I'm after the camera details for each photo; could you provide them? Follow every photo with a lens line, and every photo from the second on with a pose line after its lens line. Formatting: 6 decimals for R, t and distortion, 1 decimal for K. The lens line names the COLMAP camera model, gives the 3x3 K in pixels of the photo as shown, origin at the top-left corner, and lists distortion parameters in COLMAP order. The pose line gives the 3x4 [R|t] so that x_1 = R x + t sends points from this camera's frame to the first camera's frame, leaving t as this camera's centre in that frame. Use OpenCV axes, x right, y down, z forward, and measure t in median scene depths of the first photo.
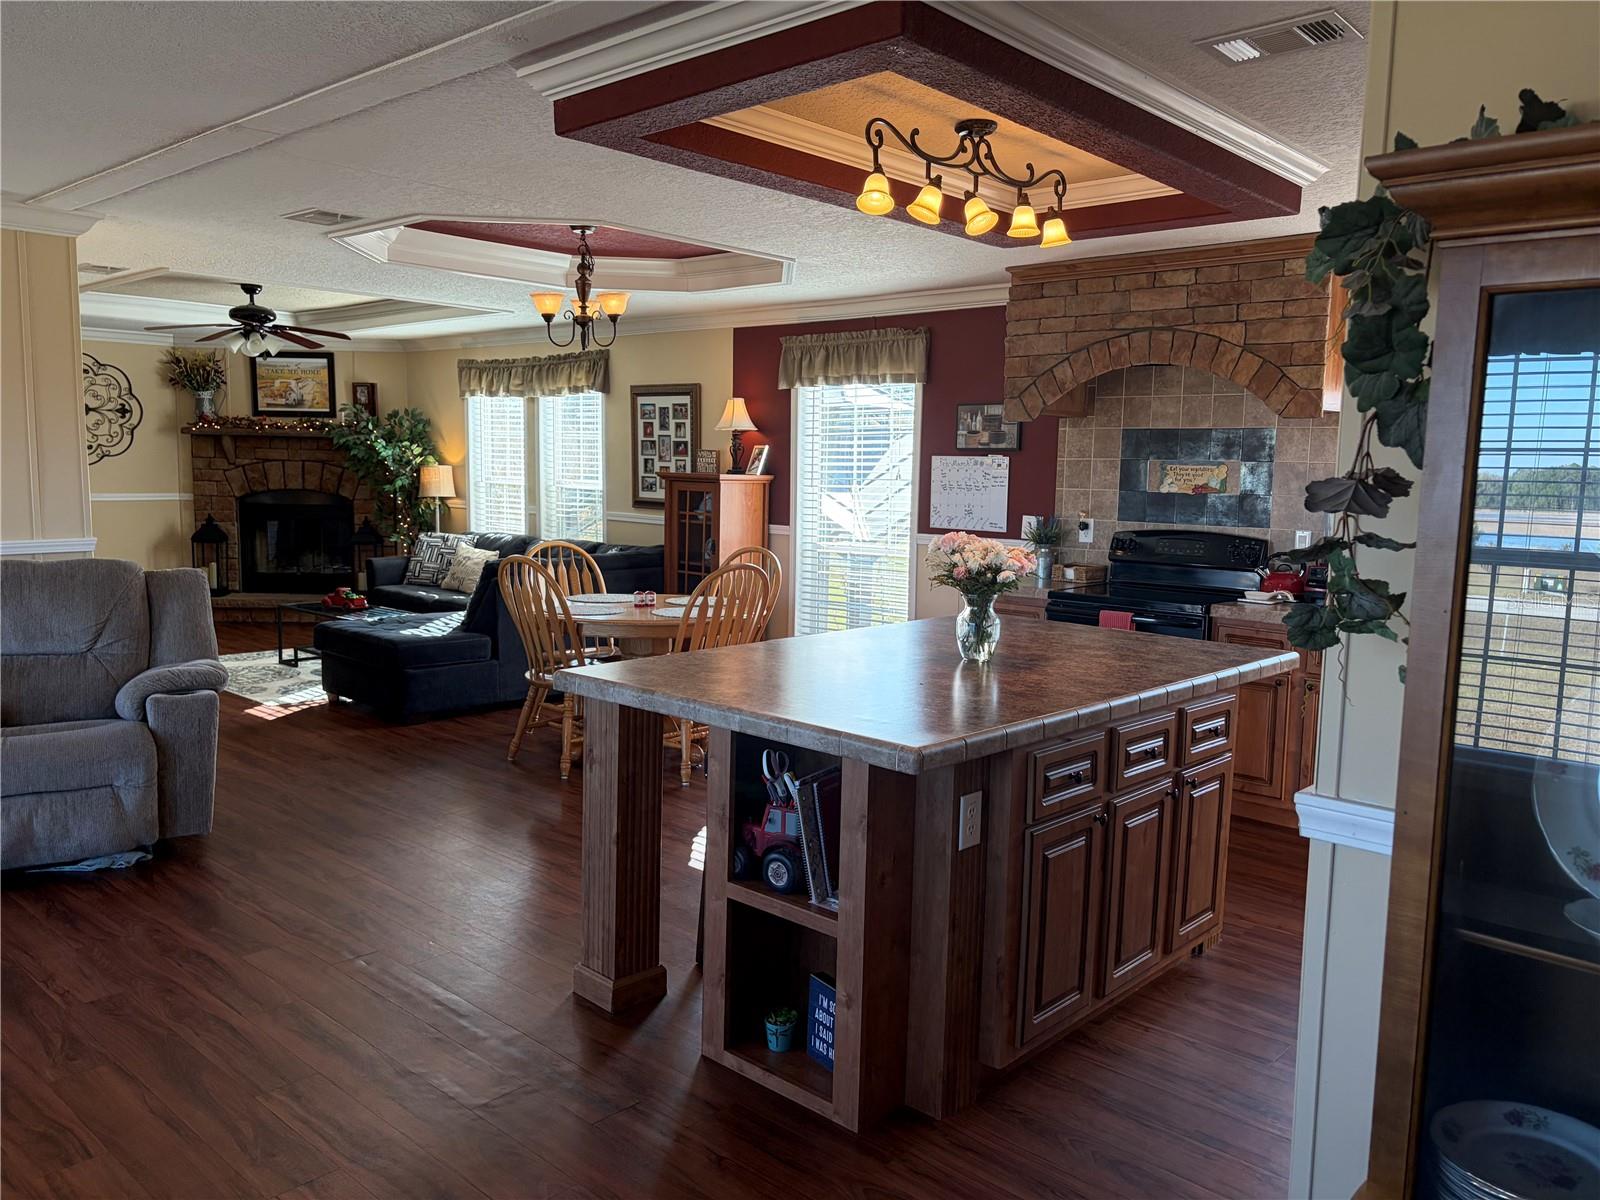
lens RADIAL K [[1218.1, 0, 811.2], [0, 1218.1, 602.8], [0, 0, 1]] dist [0.065270, -0.057207]
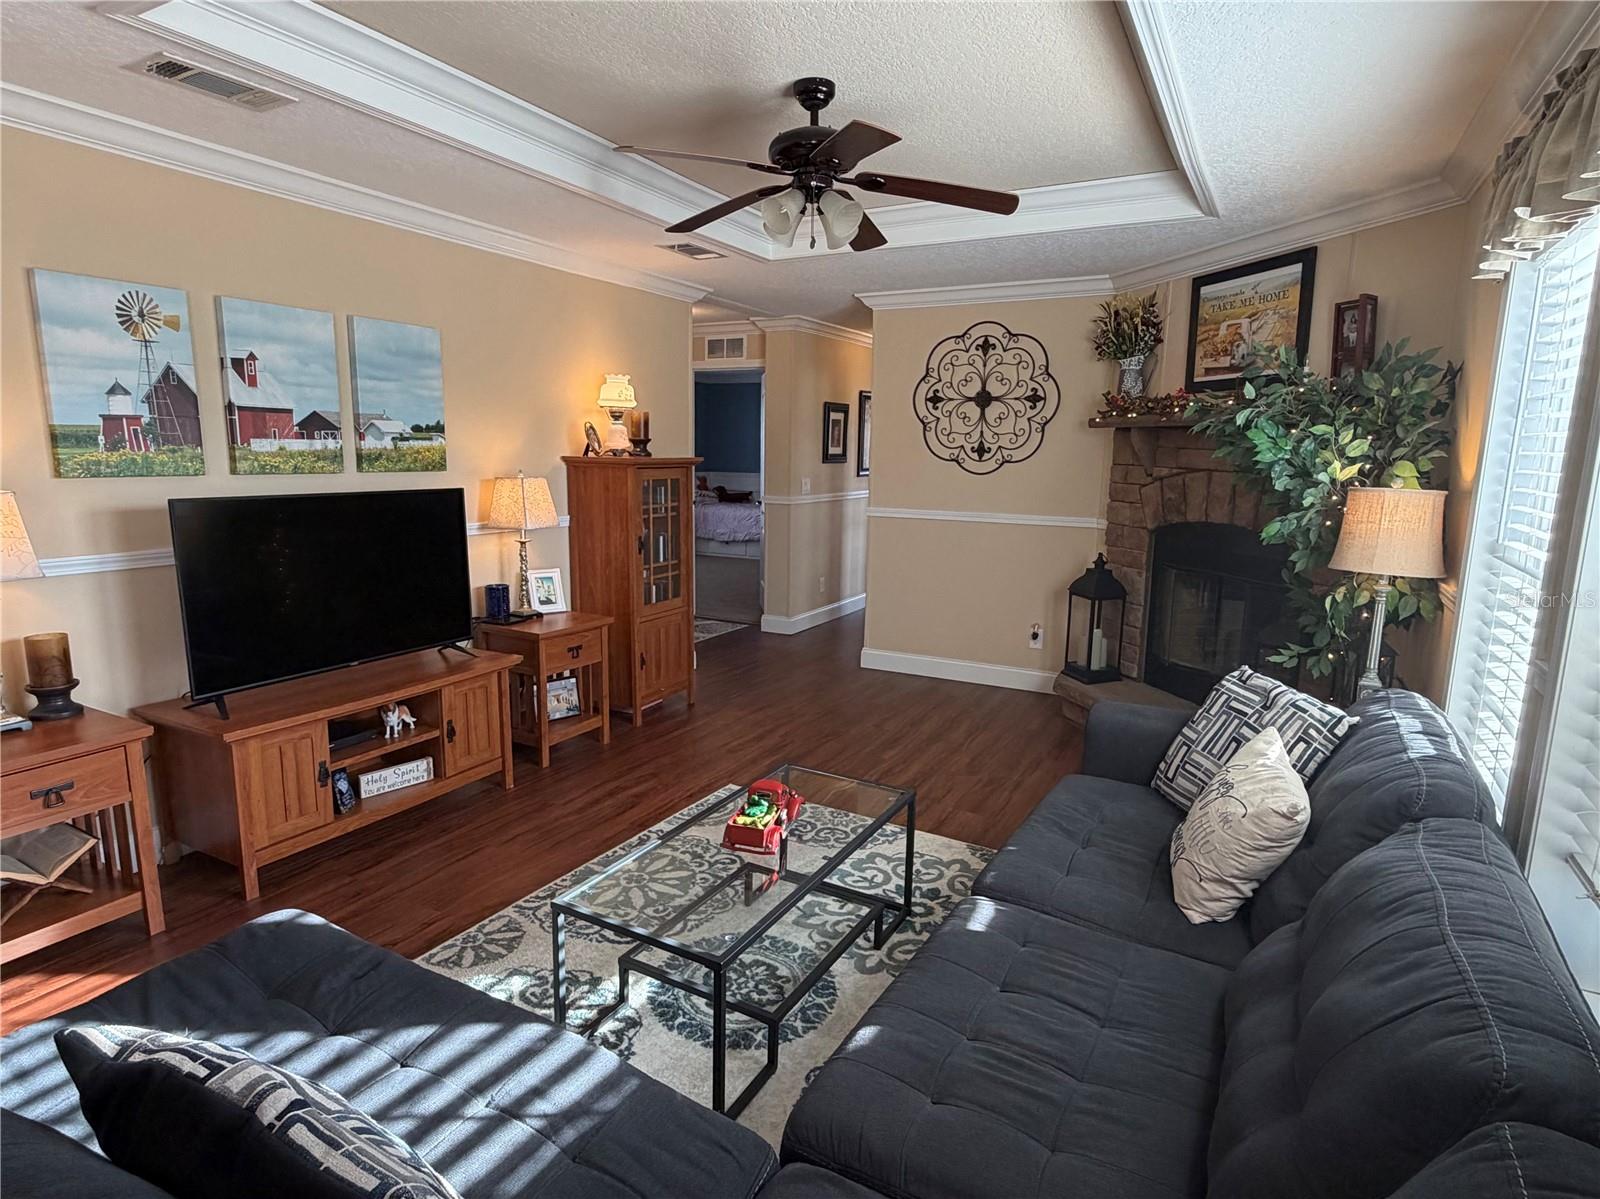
lens RADIAL K [[870.1, 0, 800.0], [0, 870.1, 599.5], [0, 0, 1]] dist [0.000714, -0.000061]
pose [[0.238559, 0.153626, -0.958900, -0.128774], [-0.124166, 0.984129, 0.126778, -0.123477], [0.963157, 0.088819, 0.253848, 1.055021]]
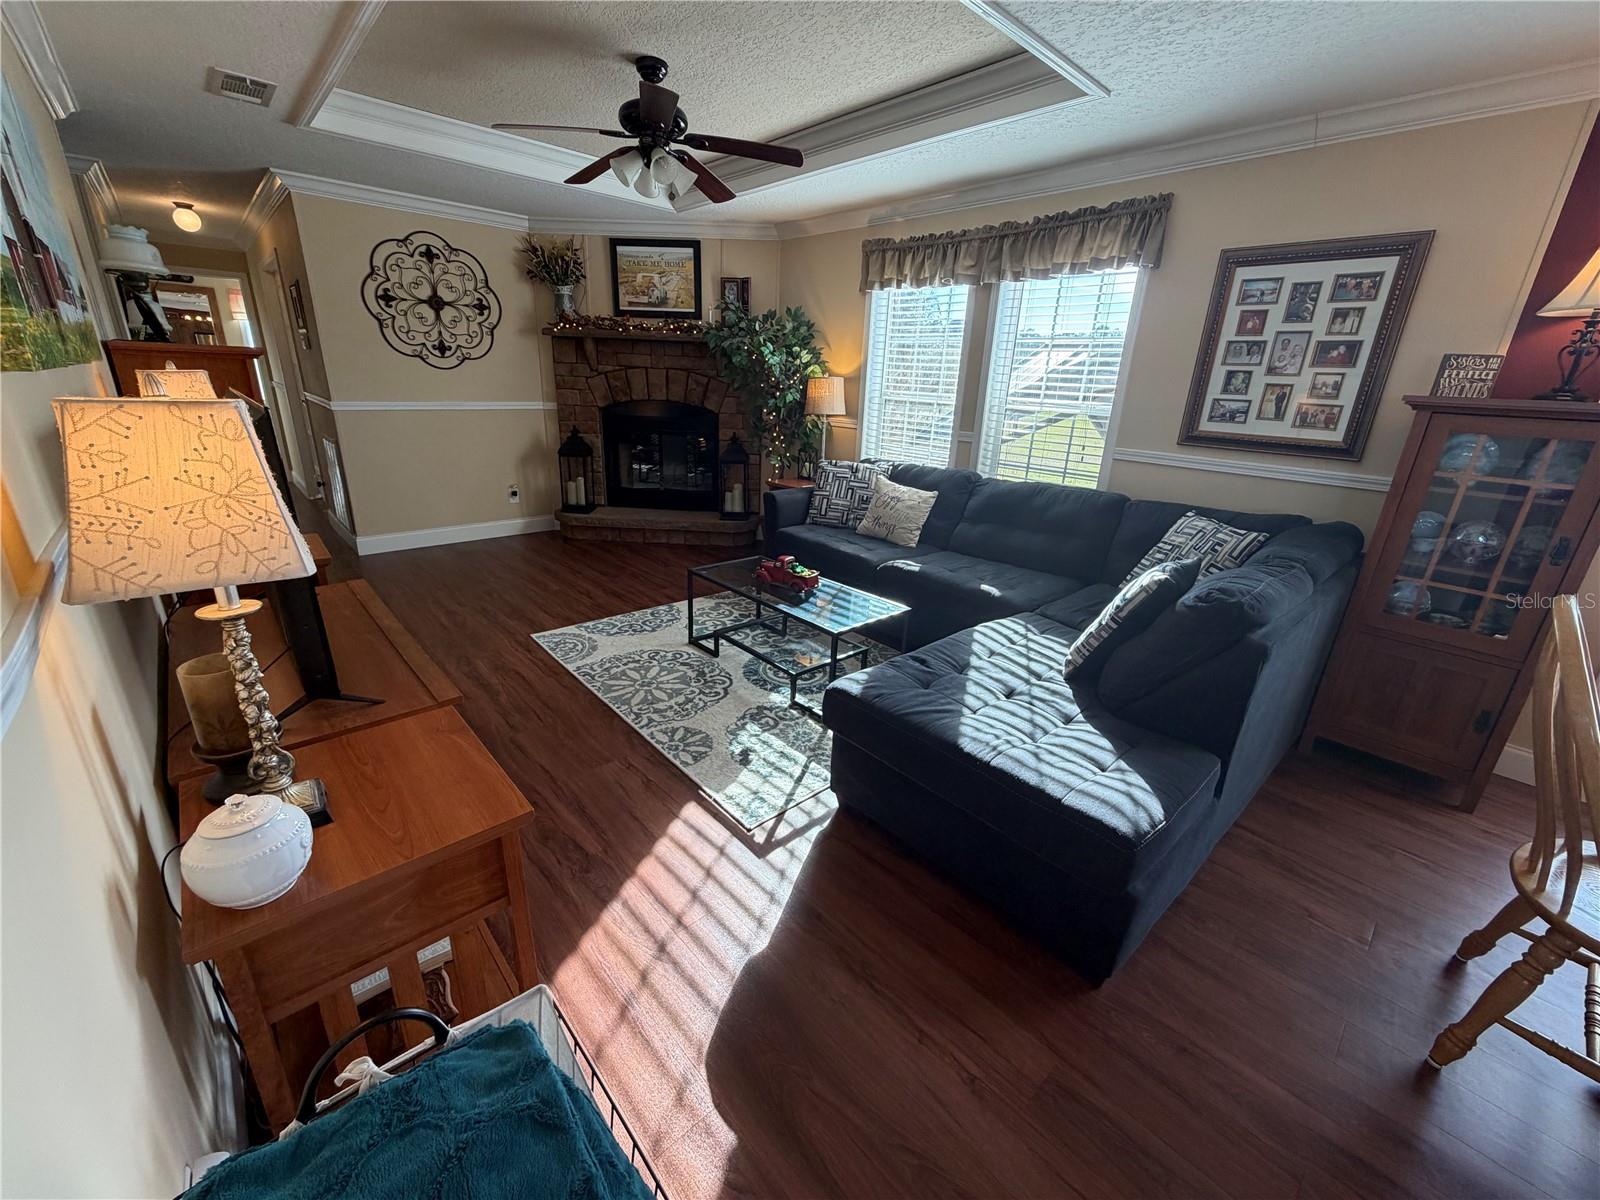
lens RADIAL K [[638.3, 0, 797.0], [0, 638.3, 597.4], [0, 0, 1]] dist [0.000529, -0.000222]
pose [[0.995909, 0.048216, -0.076426, -0.390979], [-0.030726, 0.976047, 0.215378, -0.077231], [0.084980, -0.212148, 0.973536, 0.726119]]
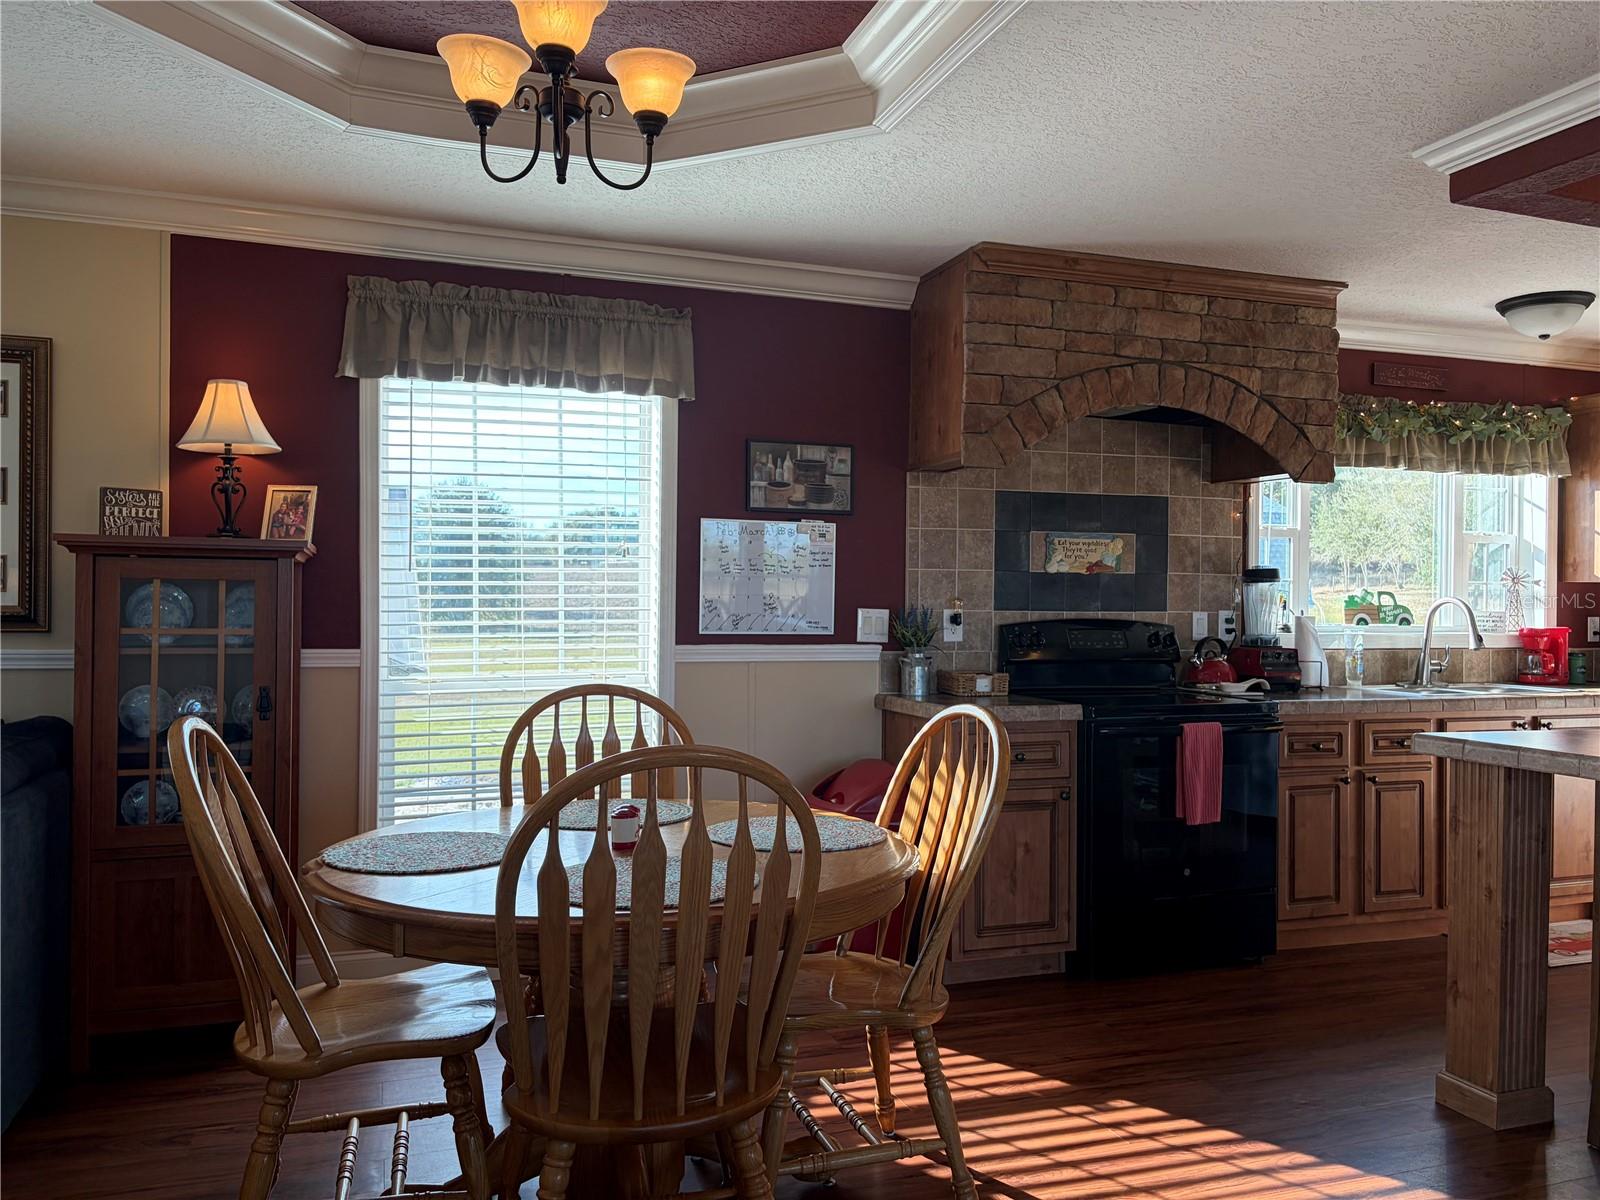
lens RADIAL K [[1218.1, 0, 811.2], [0, 1218.1, 602.8], [0, 0, 1]] dist [0.065270, -0.057207]
pose [[0.476920, -0.012231, 0.878862, -0.392244], [0.103396, 0.993741, -0.042279, -0.043431], [-0.872844, 0.111034, 0.475200, 0.623021]]
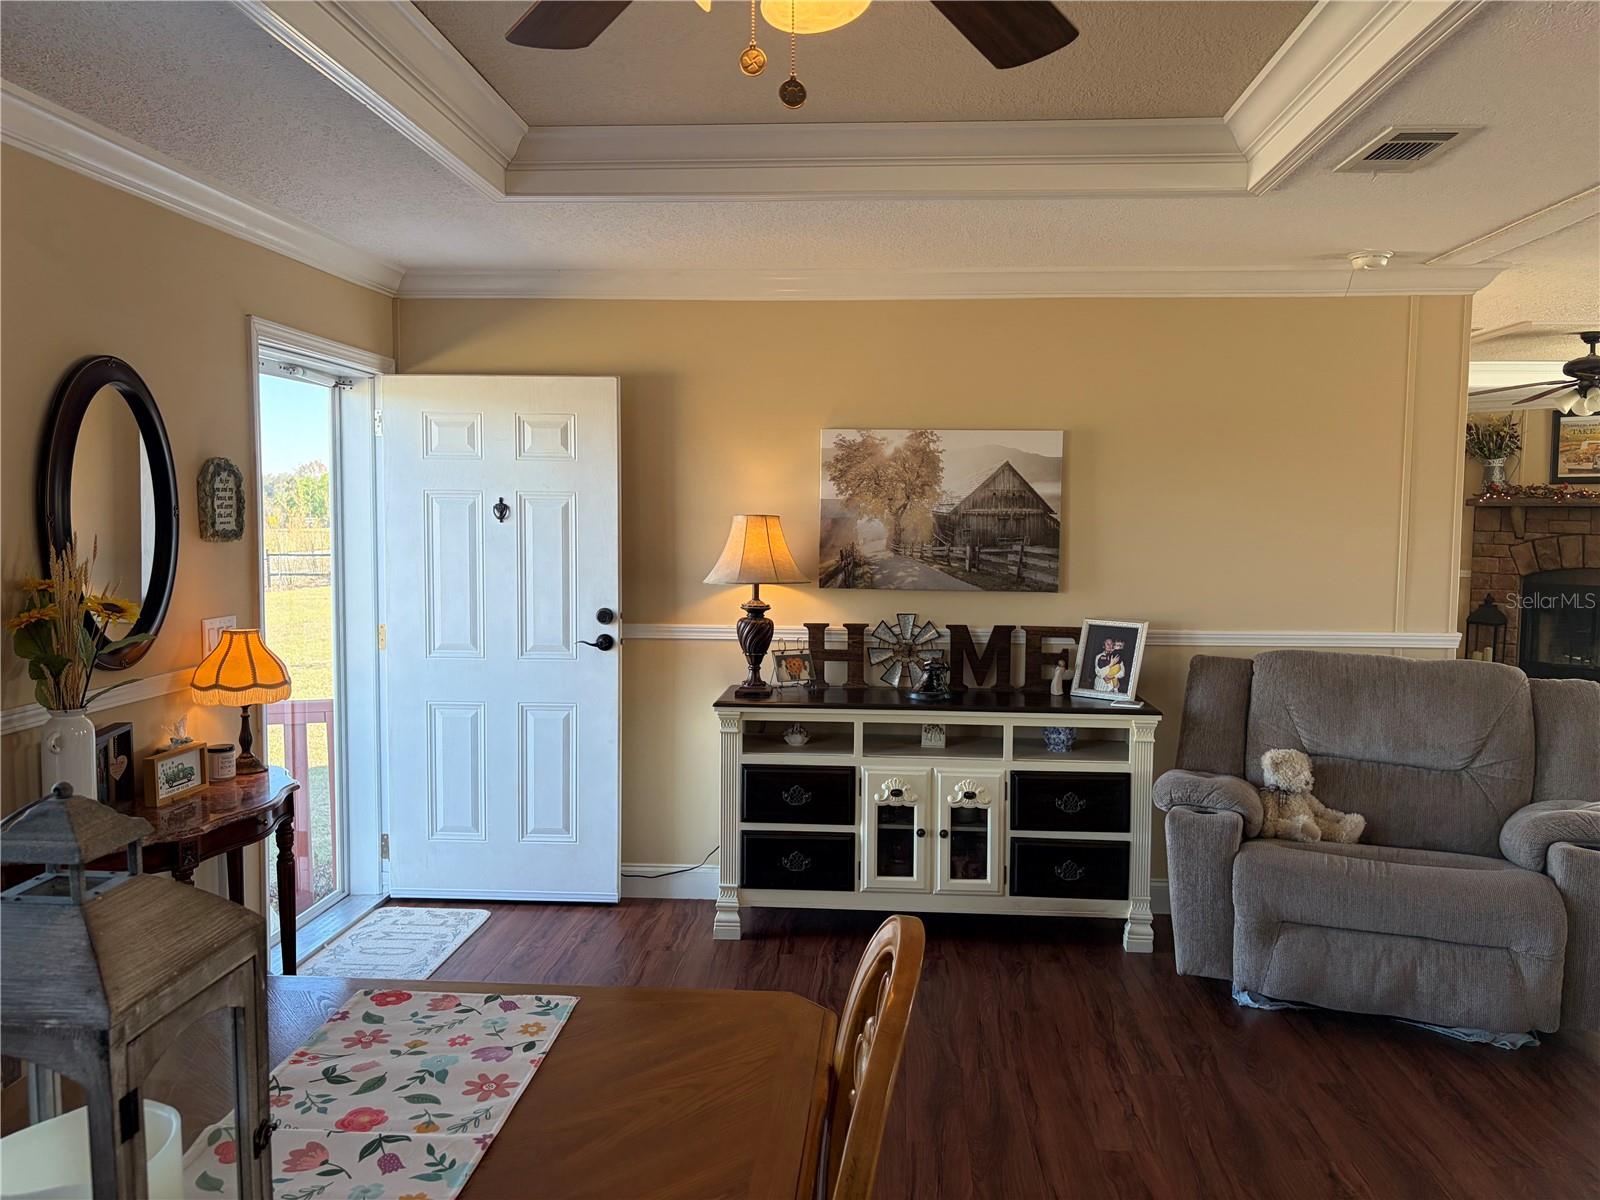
lens RADIAL K [[1218.1, 0, 811.2], [0, 1218.1, 602.8], [0, 0, 1]] dist [0.065270, -0.057207]
pose [[0.624109, 0.047279, -0.779906, -0.130330], [-0.088150, 0.996055, -0.010159, -0.017480], [0.776349, 0.075089, 0.625814, 0.067276]]
